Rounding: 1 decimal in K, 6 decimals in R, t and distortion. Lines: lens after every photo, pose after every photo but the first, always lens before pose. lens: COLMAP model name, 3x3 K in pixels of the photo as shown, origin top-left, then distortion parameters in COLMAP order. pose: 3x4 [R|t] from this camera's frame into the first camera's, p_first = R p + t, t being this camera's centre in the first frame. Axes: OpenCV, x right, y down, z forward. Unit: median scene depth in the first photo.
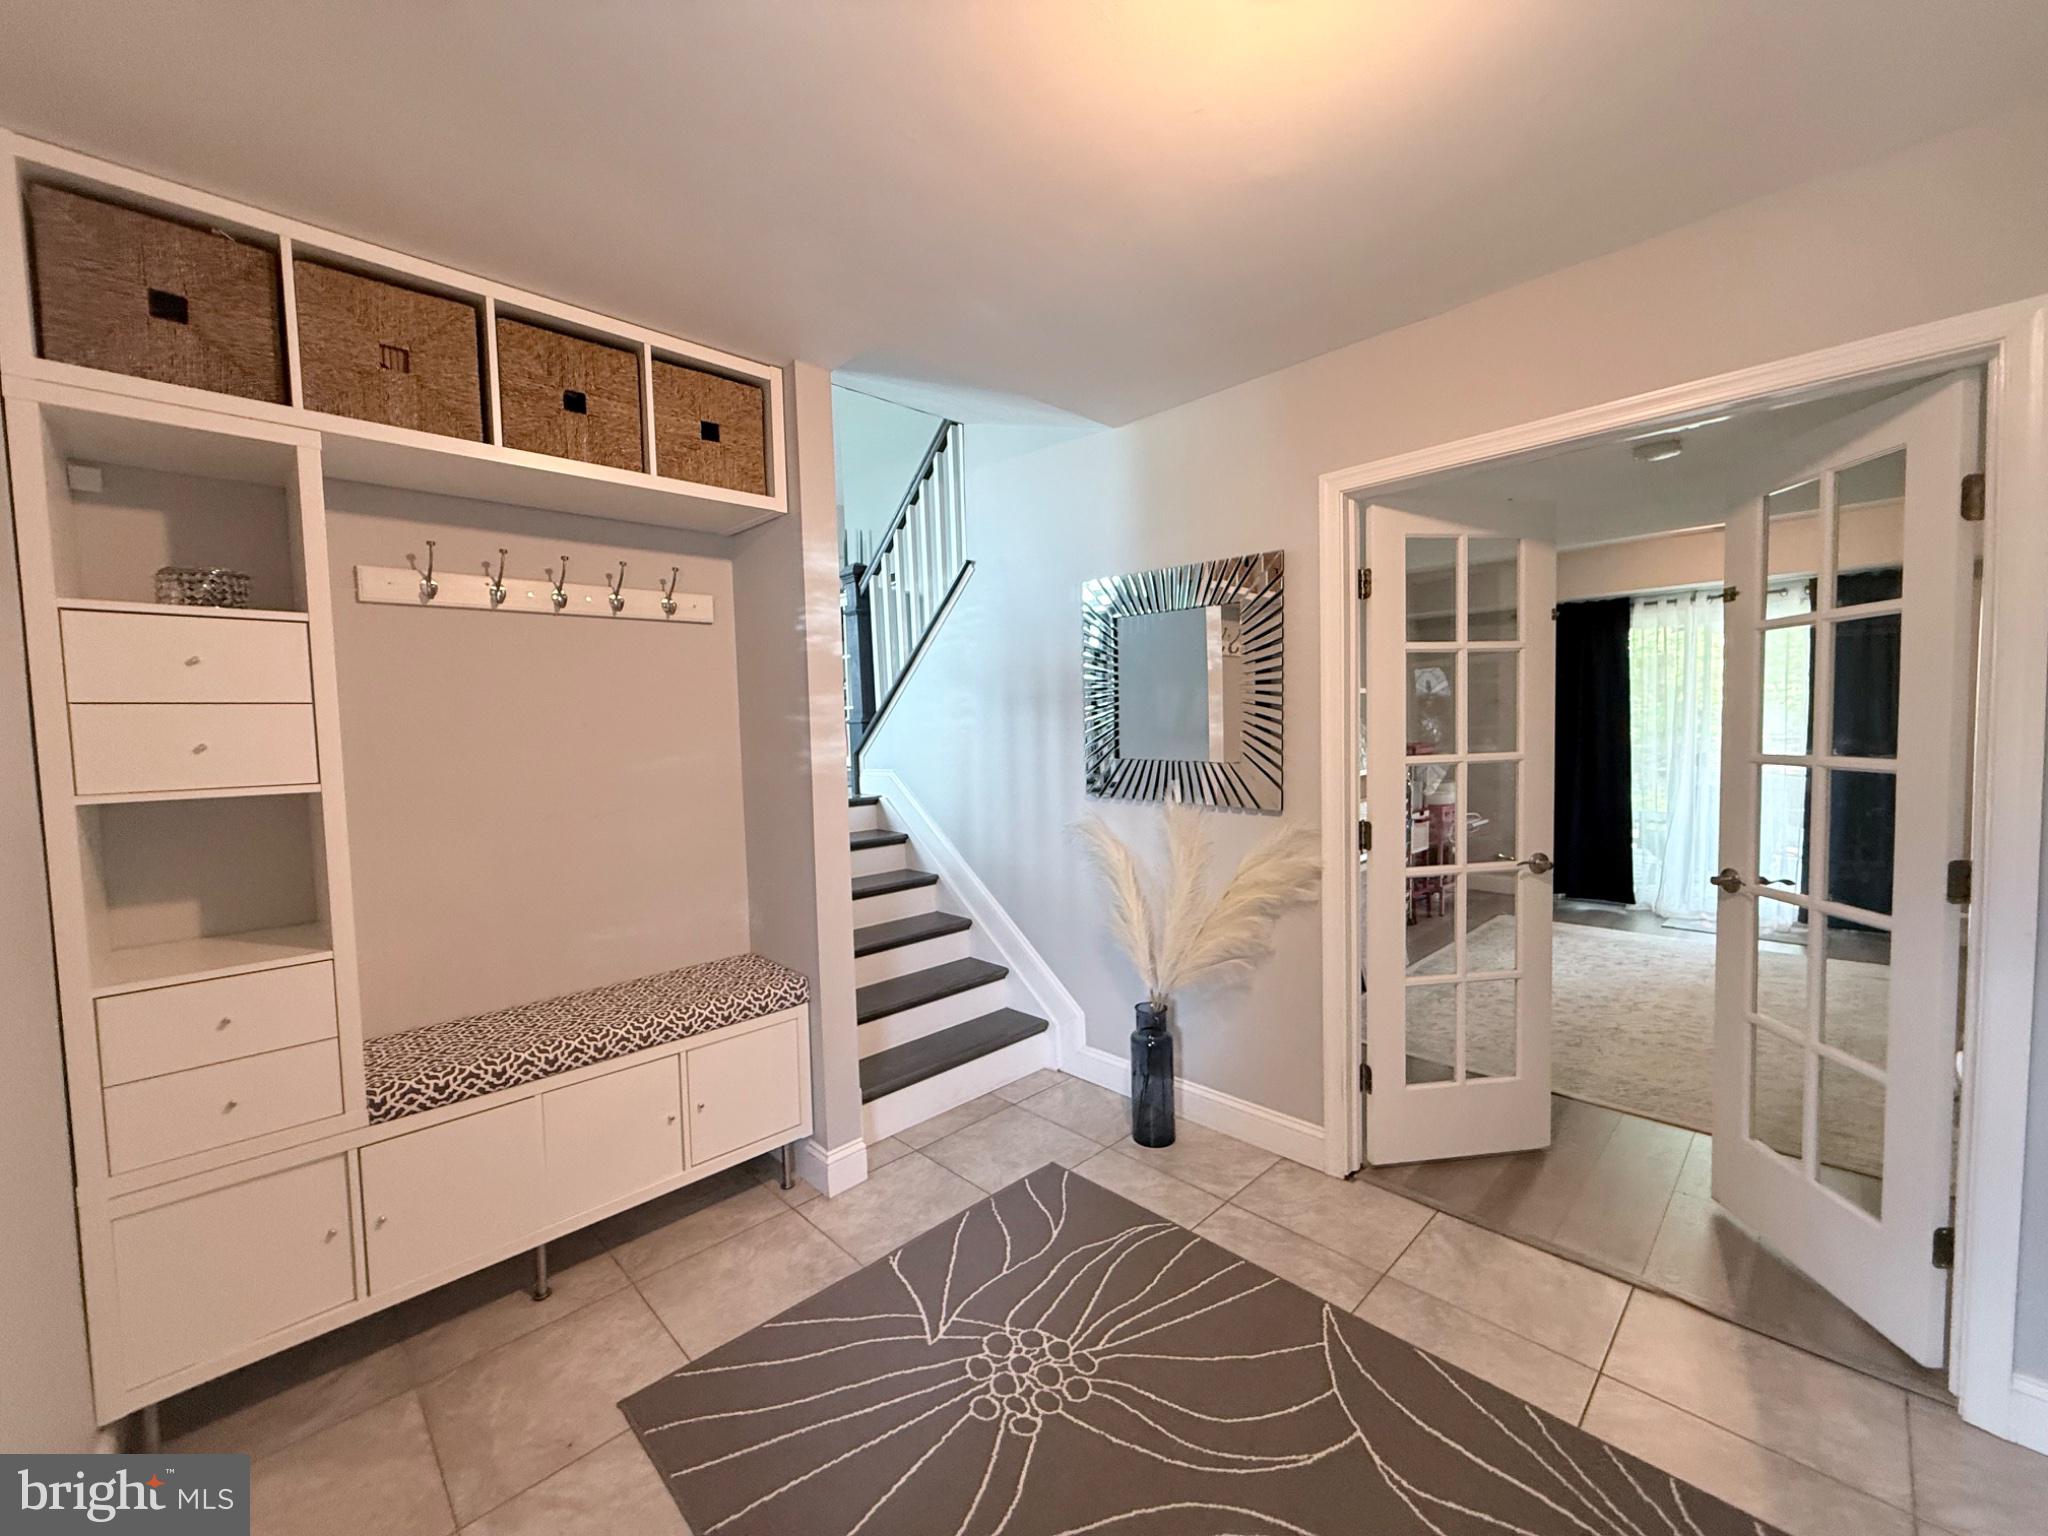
lens RADIAL K [[813.1, 0, 1022.9], [0, 813.1, 768.1], [0, 0, 1]] dist [0.000602, -0.000852]
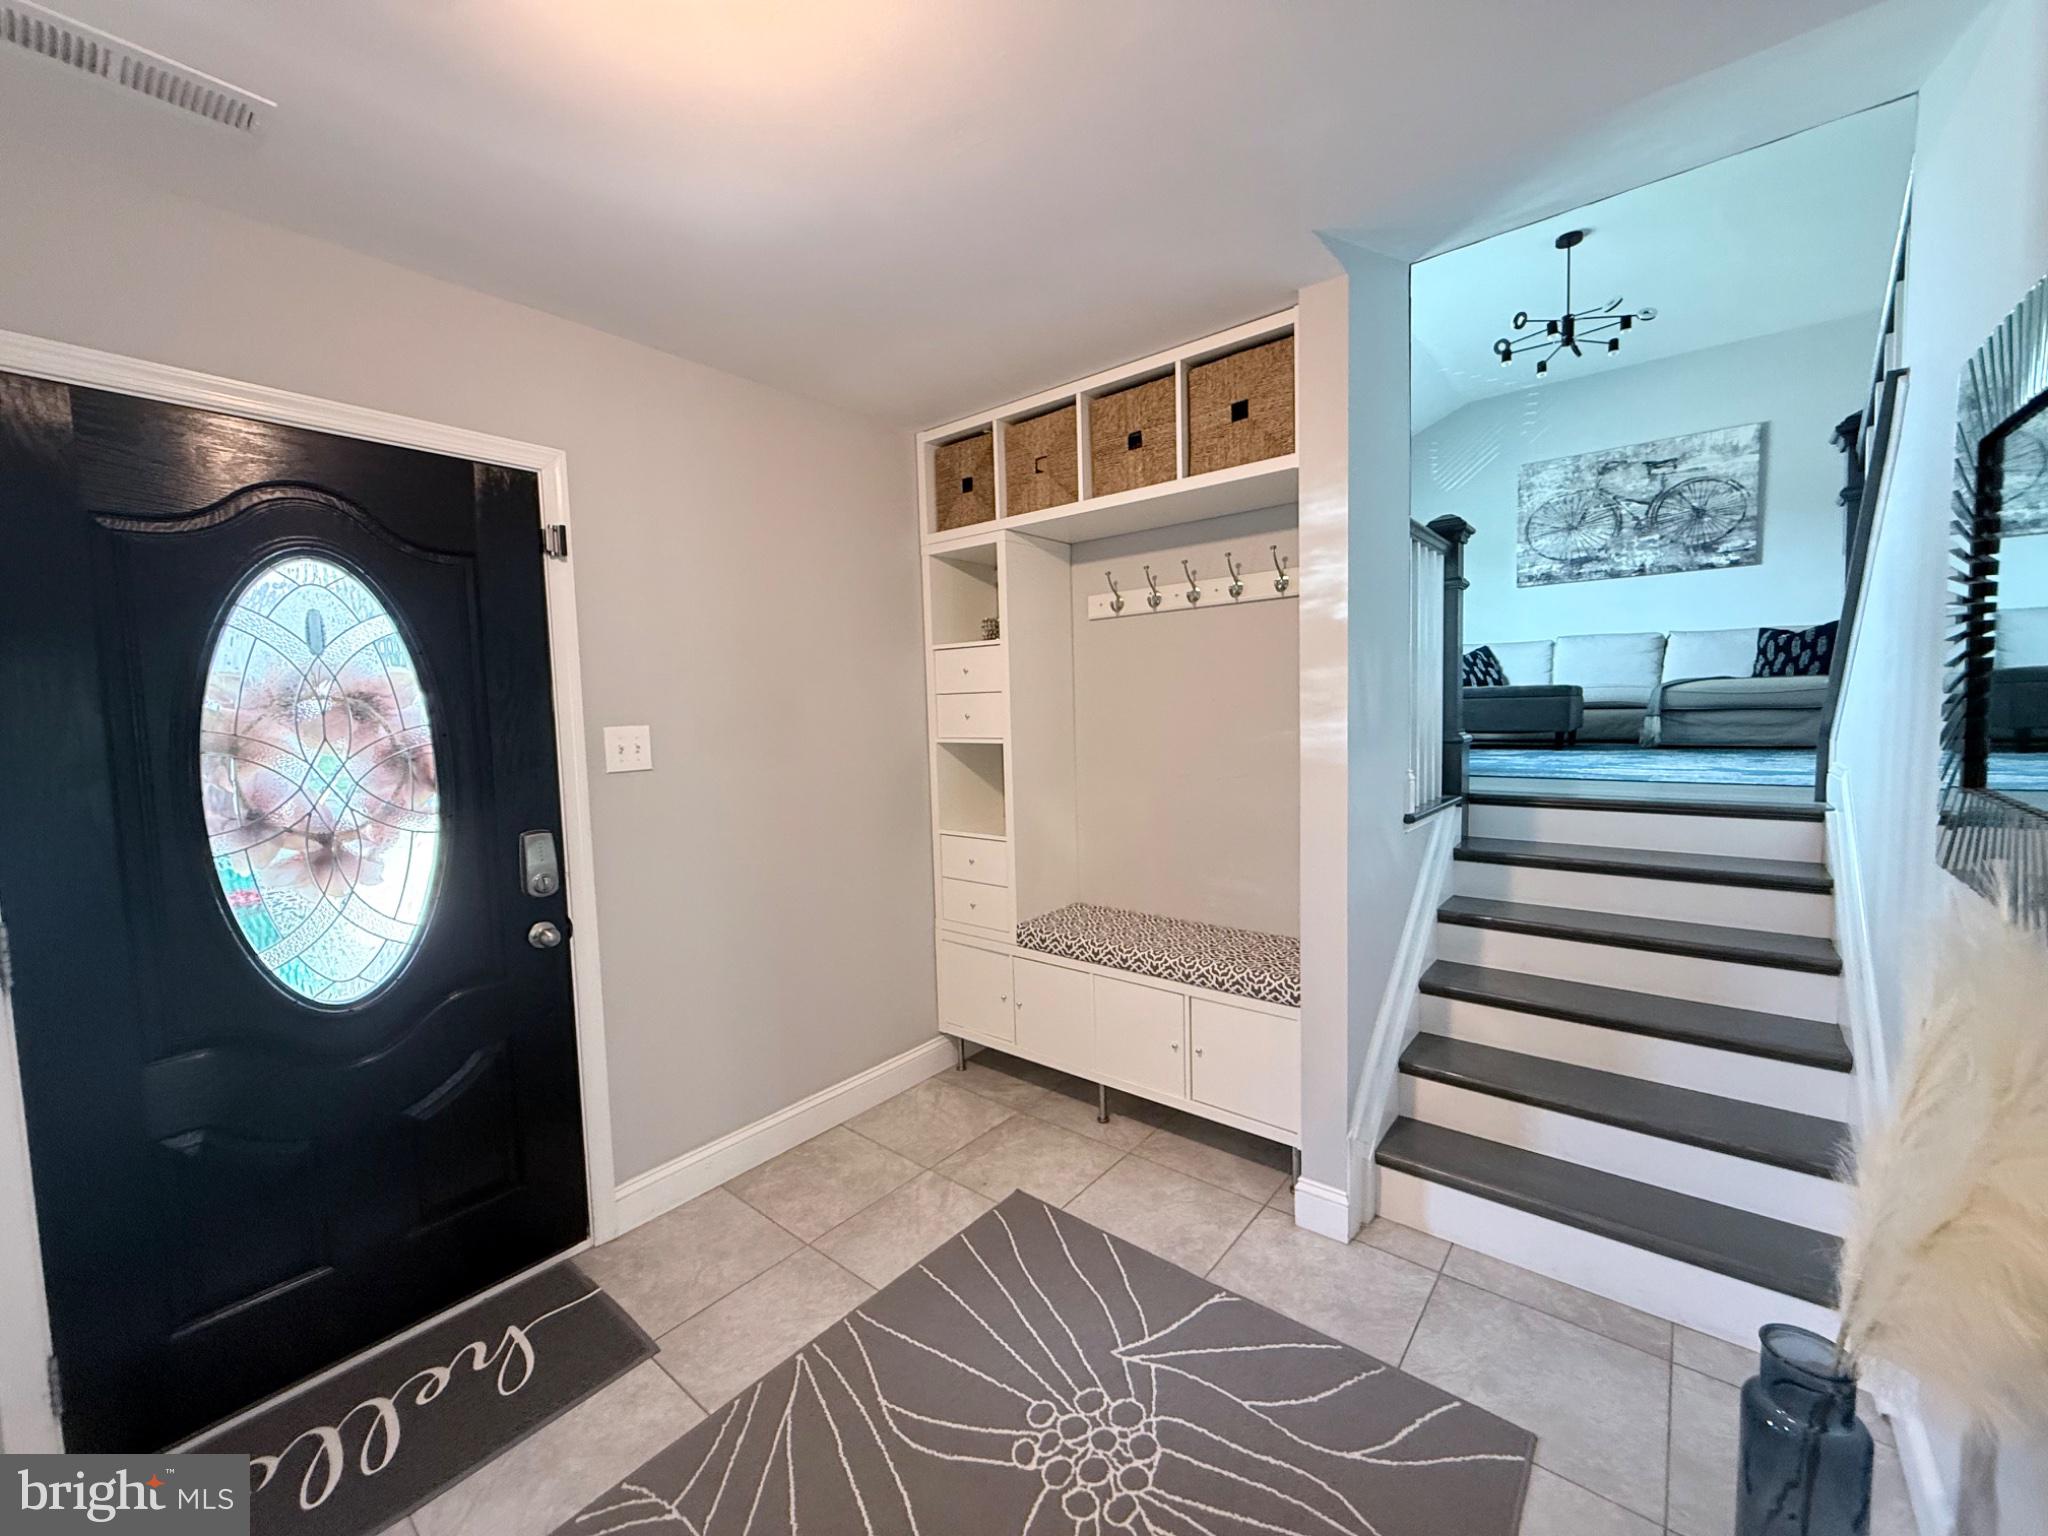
lens RADIAL K [[813.1, 0, 1015.2], [0, 813.1, 766.7], [0, 0, 1]] dist [0.000602, -0.000852]
pose [[0.106746, 0.092872, -0.989939, 0.673848], [-0.028162, 0.995511, 0.090358, -0.062705], [0.993887, 0.018234, 0.108883, 0.671967]]
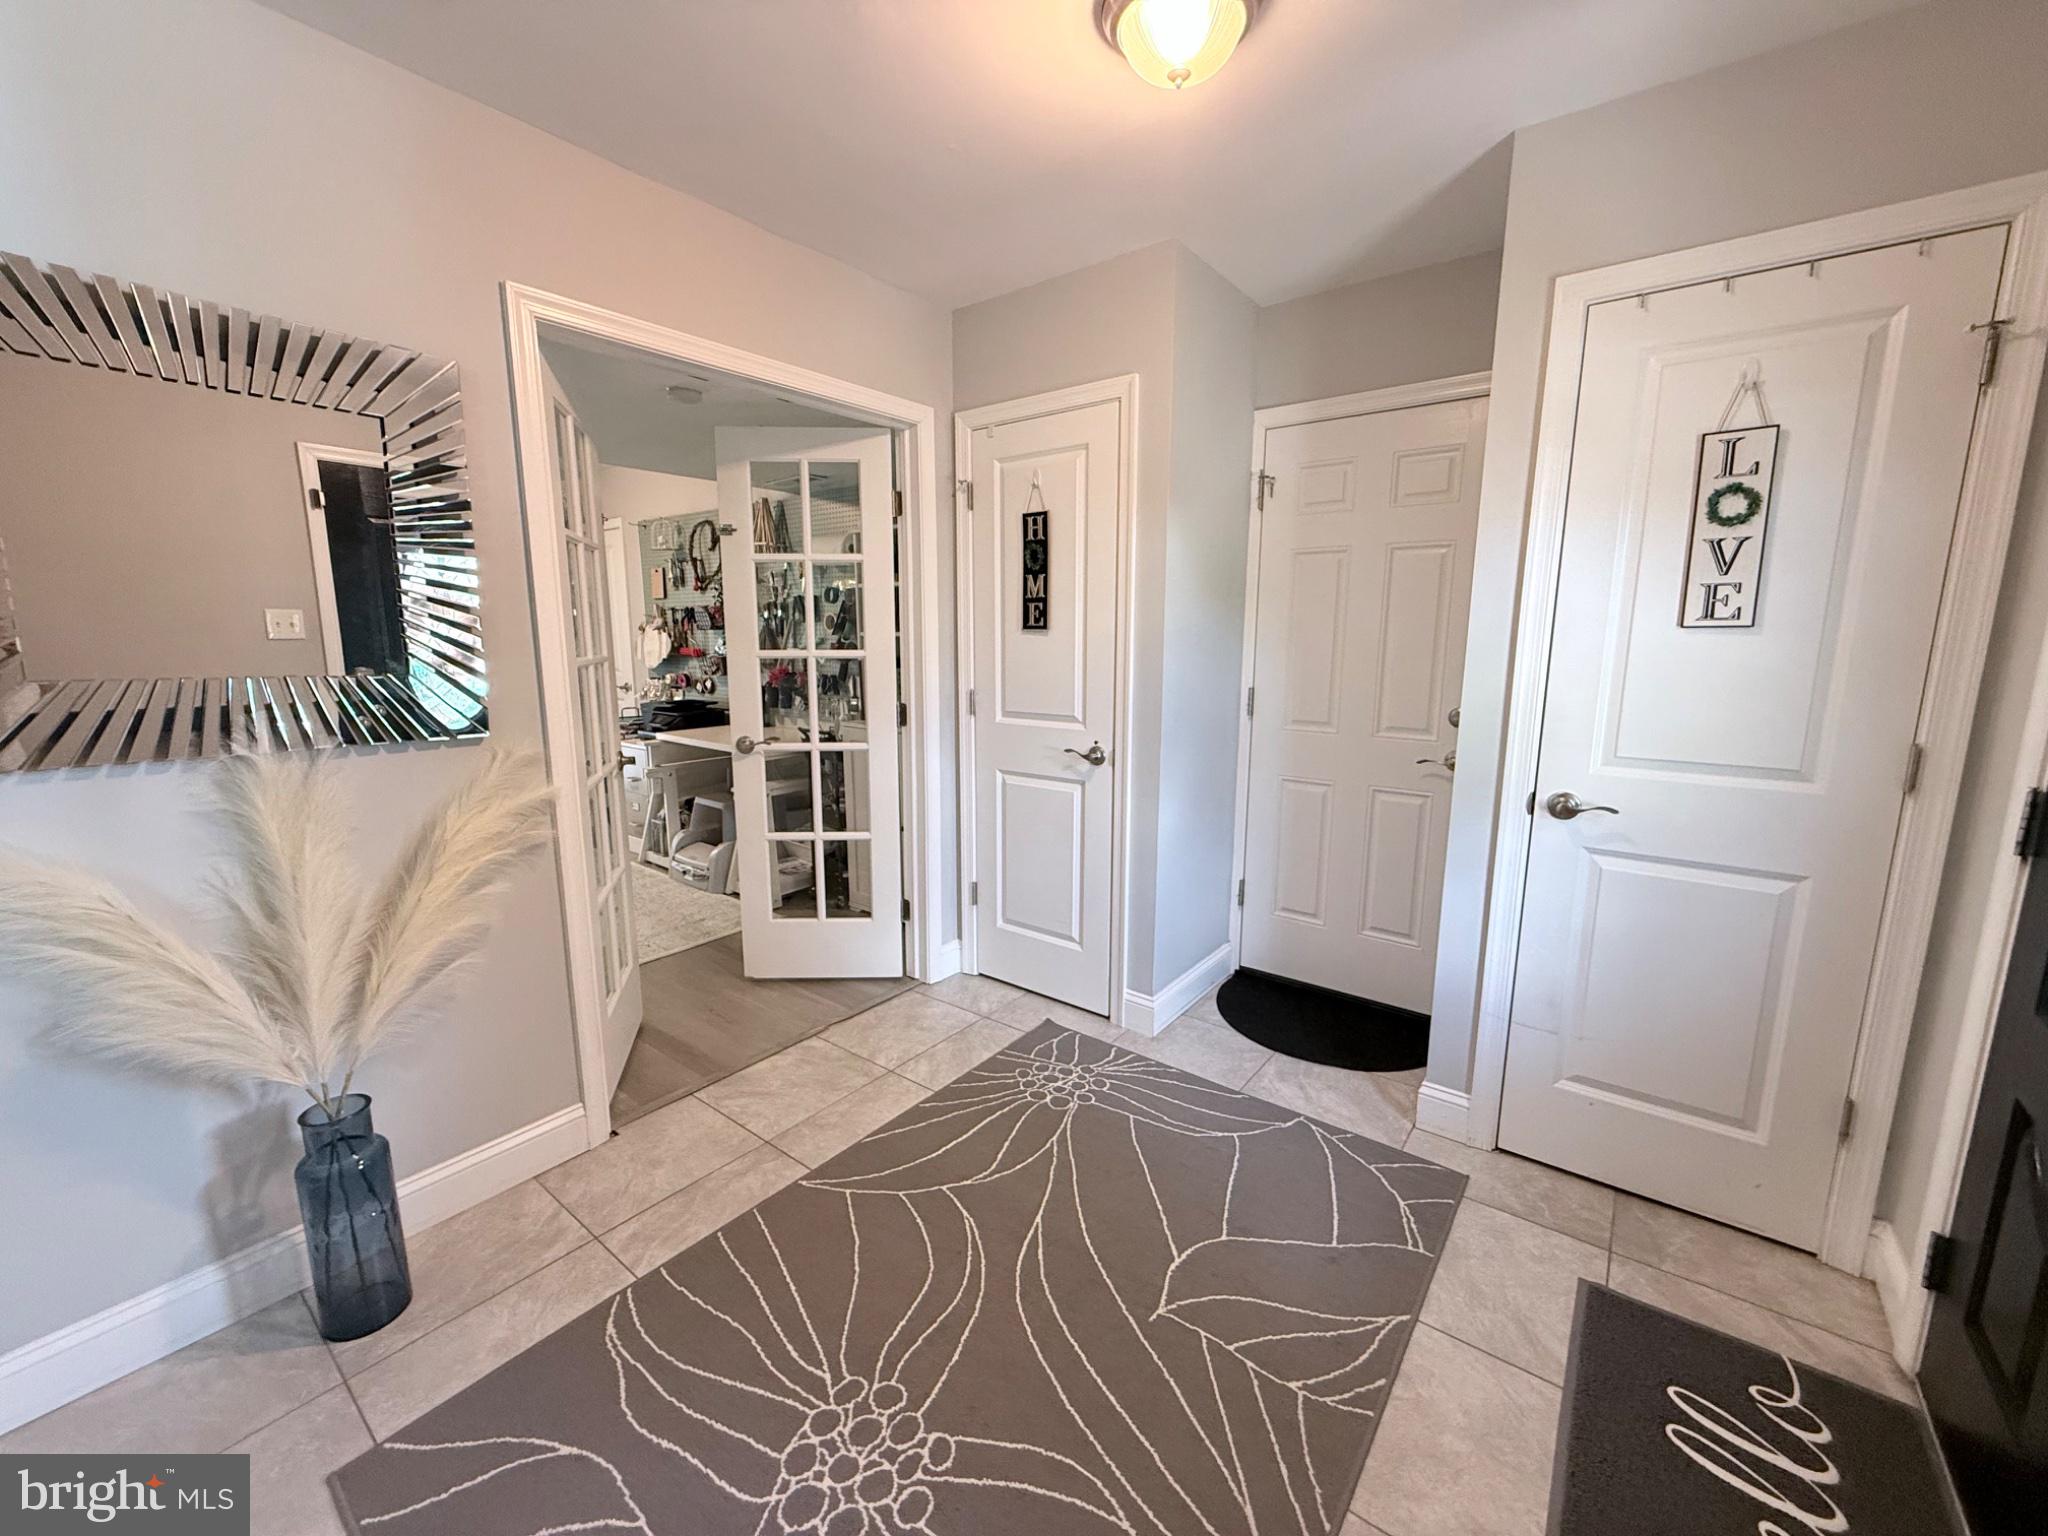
lens RADIAL K [[813.1, 0, 1017.6], [0, 813.1, 766.1], [0, 0, 1]] dist [0.000602, -0.000852]
pose [[-0.131716, -0.136687, 0.981819, -0.561521], [0.057104, 0.987757, 0.145174, 0.001217], [-0.989641, 0.075188, -0.122298, 0.749727]]
